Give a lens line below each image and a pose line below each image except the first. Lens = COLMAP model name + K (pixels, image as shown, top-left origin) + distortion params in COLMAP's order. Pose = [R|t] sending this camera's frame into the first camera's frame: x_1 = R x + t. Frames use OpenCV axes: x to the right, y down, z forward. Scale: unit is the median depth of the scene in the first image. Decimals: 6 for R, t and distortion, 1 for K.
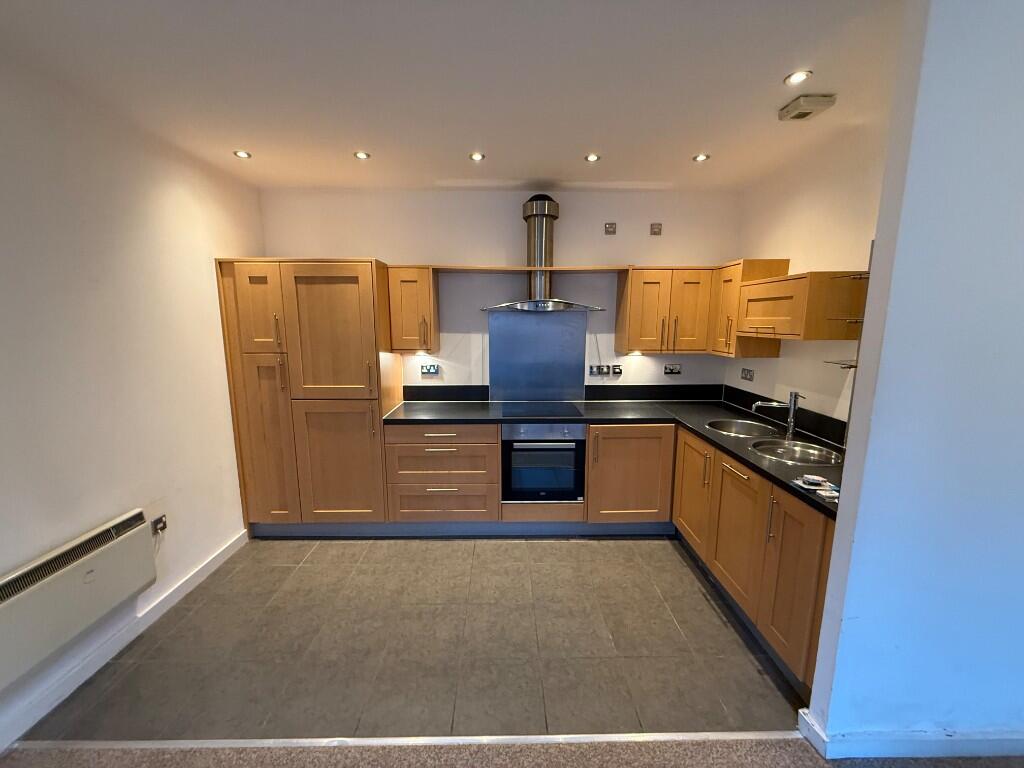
lens RADIAL K [[408.5, 0, 512.3], [0, 408.5, 383.4], [0, 0, 1]] dist [0.000213, 0.000138]
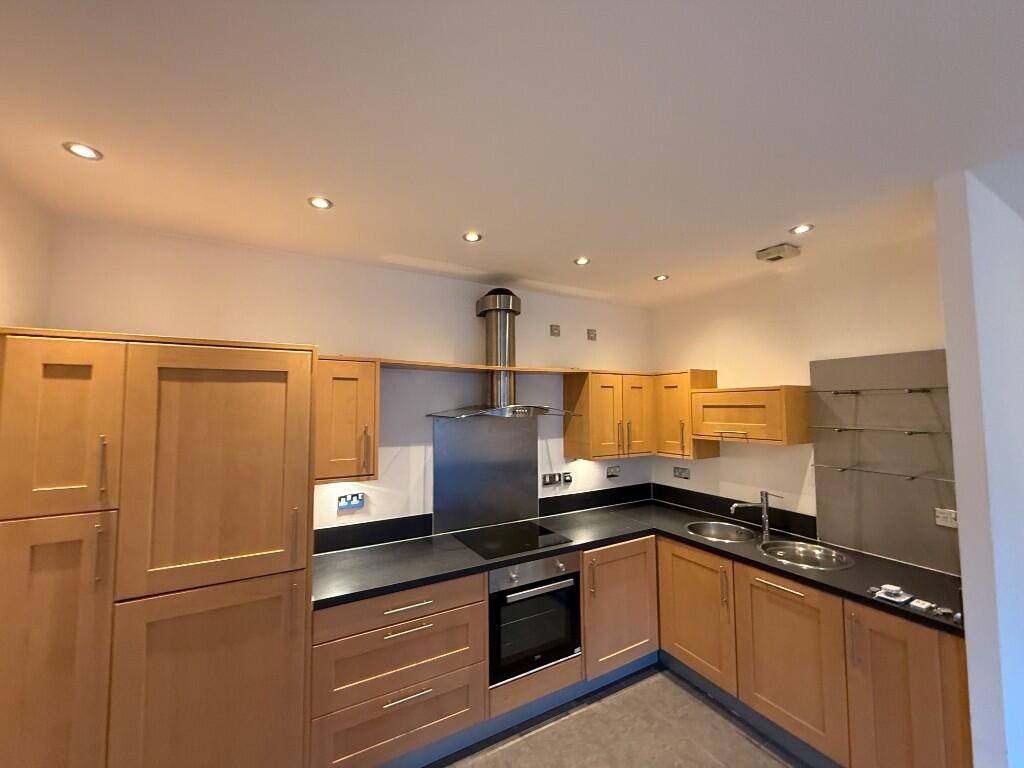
lens RADIAL K [[408.5, 0, 512.0], [0, 408.5, 383.5], [0, 0, 1]] dist [0.000213, 0.000138]
pose [[0.879902, 0.021627, 0.474663, -0.346721], [0.079925, 0.977993, -0.192720, -0.086454], [-0.468385, 0.207512, 0.858810, 0.273165]]
